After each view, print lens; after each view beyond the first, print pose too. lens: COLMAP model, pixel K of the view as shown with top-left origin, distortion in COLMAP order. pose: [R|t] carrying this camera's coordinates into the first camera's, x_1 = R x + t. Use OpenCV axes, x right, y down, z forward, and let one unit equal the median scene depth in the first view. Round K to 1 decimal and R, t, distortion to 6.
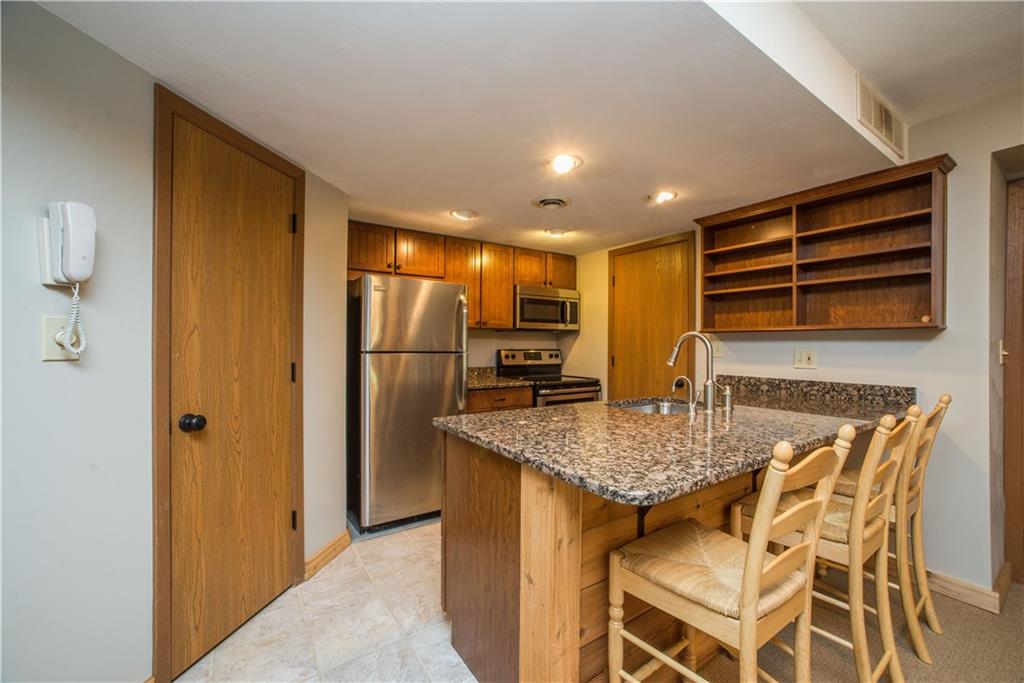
lens RADIAL K [[416.1, 0, 526.1], [0, 416.1, 341.1], [0, 0, 1]] dist [-0.029263, 0.009382]
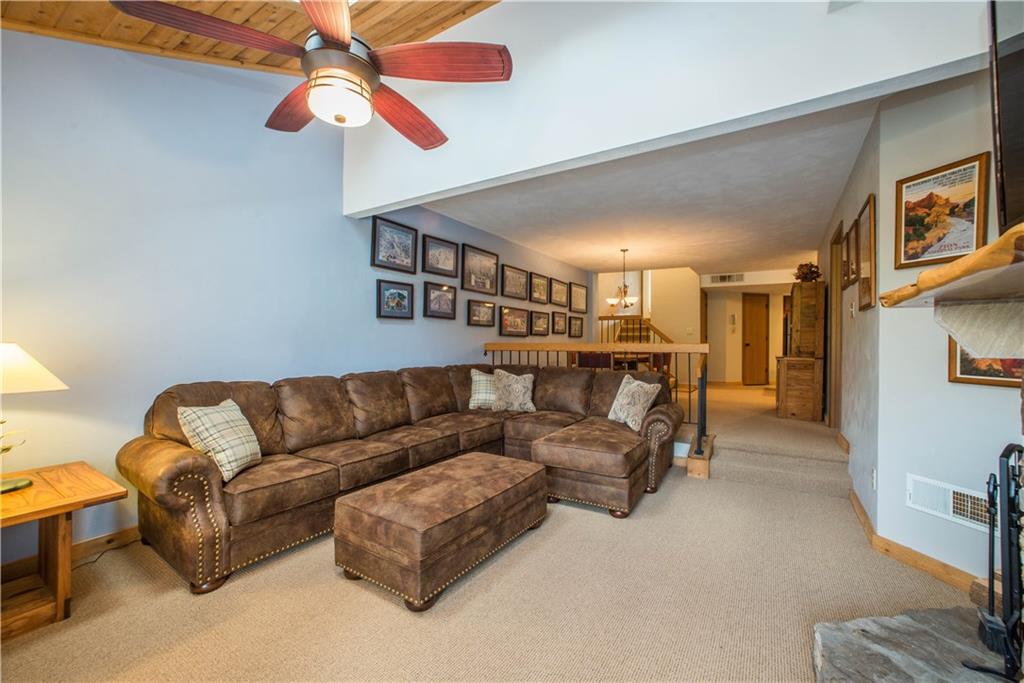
lens RADIAL K [[416.1, 0, 522.3], [0, 416.1, 340.8], [0, 0, 1]] dist [-0.029263, 0.009382]
pose [[0.397277, -0.009664, -0.917648, 1.825428], [-0.000606, 0.999942, -0.010793, 0.106846], [0.917698, 0.004843, 0.397248, -2.360974]]
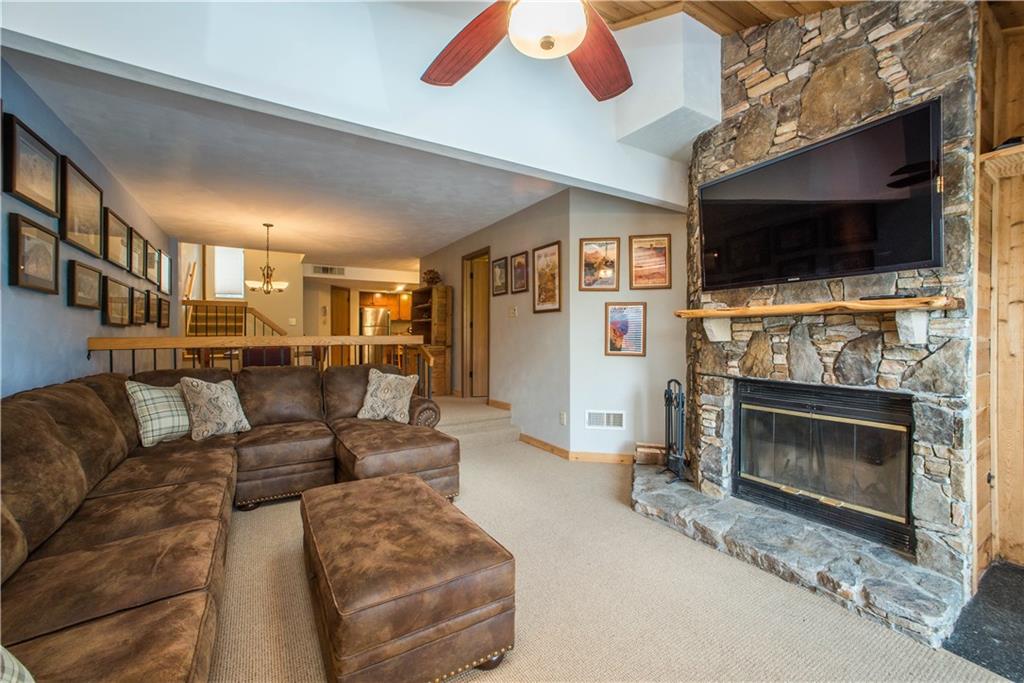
lens RADIAL K [[416.1, 0, 521.1], [0, 416.1, 340.8], [0, 0, 1]] dist [-0.029263, 0.009382]
pose [[0.998704, -0.008882, -0.050121, 1.245206], [0.009780, 0.999796, 0.017696, 0.097042], [0.049954, -0.018163, 0.998586, -2.768331]]
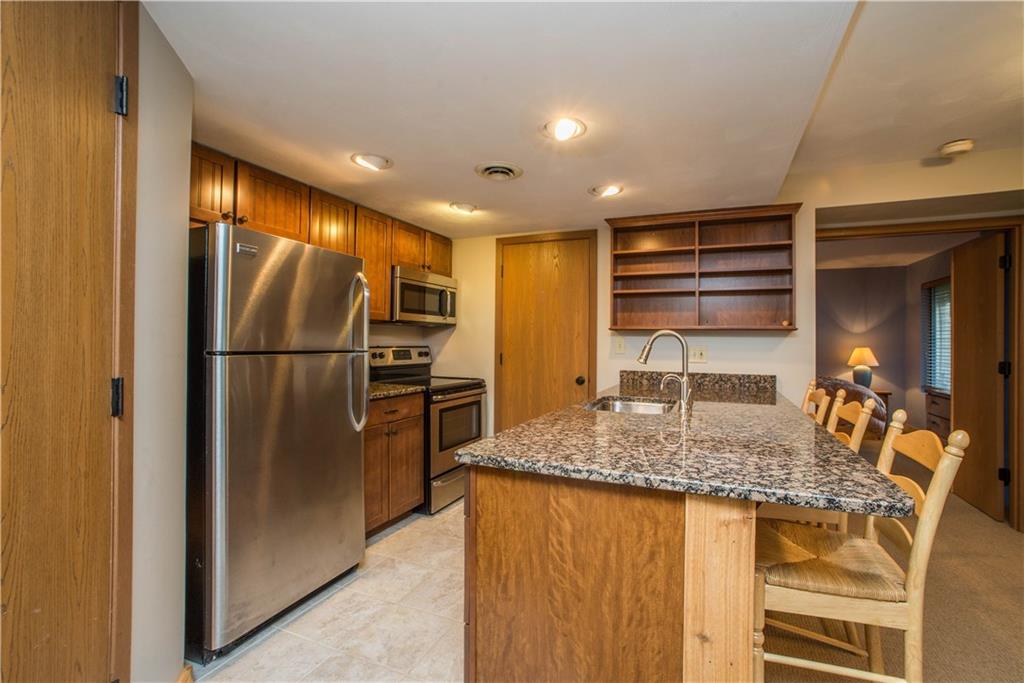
lens RADIAL K [[416.1, 0, 554.7], [0, 416.1, 340.3], [0, 0, 1]] dist [-0.029263, 0.009382]
pose [[0.826769, 0.002867, 0.562535, -0.279640], [-0.007838, 0.999949, 0.006424, 0.000372], [-0.562488, -0.009720, 0.826749, 0.213058]]
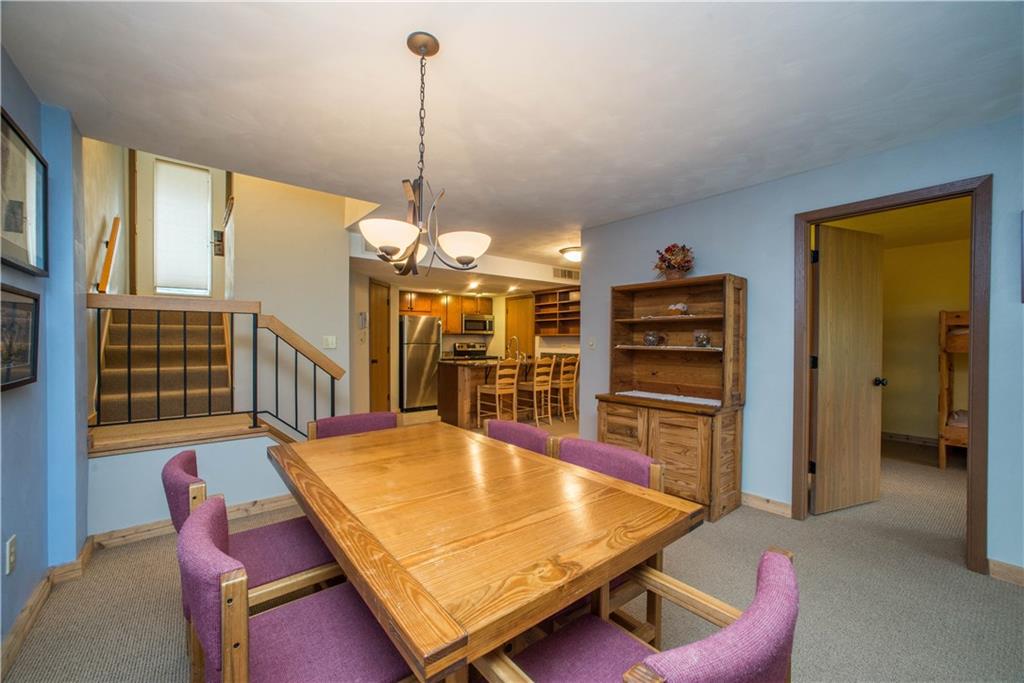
lens RADIAL K [[416.1, 0, 519.3], [0, 416.1, 345.2], [0, 0, 1]] dist [-0.029263, 0.009382]
pose [[0.996764, -0.002229, 0.080355, 0.125782], [0.000759, 0.999832, 0.018322, -0.011530], [-0.080383, -0.018202, 0.996598, -1.572183]]
